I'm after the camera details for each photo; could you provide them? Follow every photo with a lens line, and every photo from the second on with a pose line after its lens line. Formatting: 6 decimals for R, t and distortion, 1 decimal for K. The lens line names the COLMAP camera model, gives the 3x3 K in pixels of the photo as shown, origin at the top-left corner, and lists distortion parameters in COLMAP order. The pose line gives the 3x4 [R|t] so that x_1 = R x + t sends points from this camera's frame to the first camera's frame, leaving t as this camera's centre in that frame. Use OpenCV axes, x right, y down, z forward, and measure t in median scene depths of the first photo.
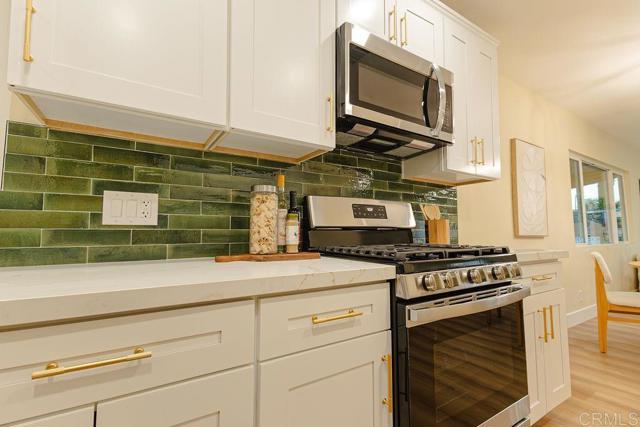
lens RADIAL K [[286.2, 0, 316.8], [0, 286.2, 219.2], [0, 0, 1]] dist [-0.004067, -0.000132]
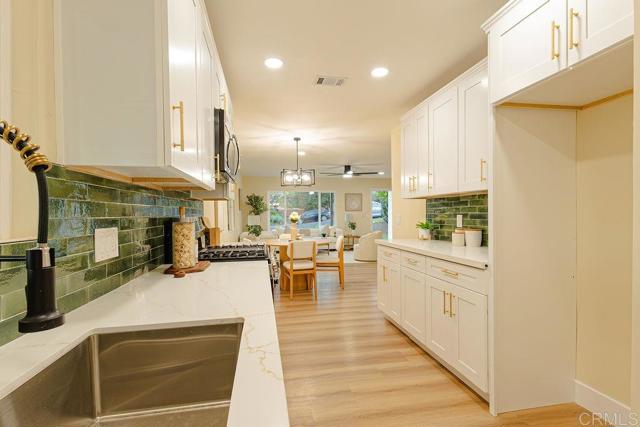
lens RADIAL K [[309.4, 0, 321.2], [0, 309.4, 217.1], [0, 0, 1]] dist [0.001263, 0.000019]
pose [[0.356977, -0.002115, 0.934111, -0.941232], [-0.049948, 0.998524, 0.021349, -0.130502], [-0.932777, -0.054278, 0.356344, -0.094770]]
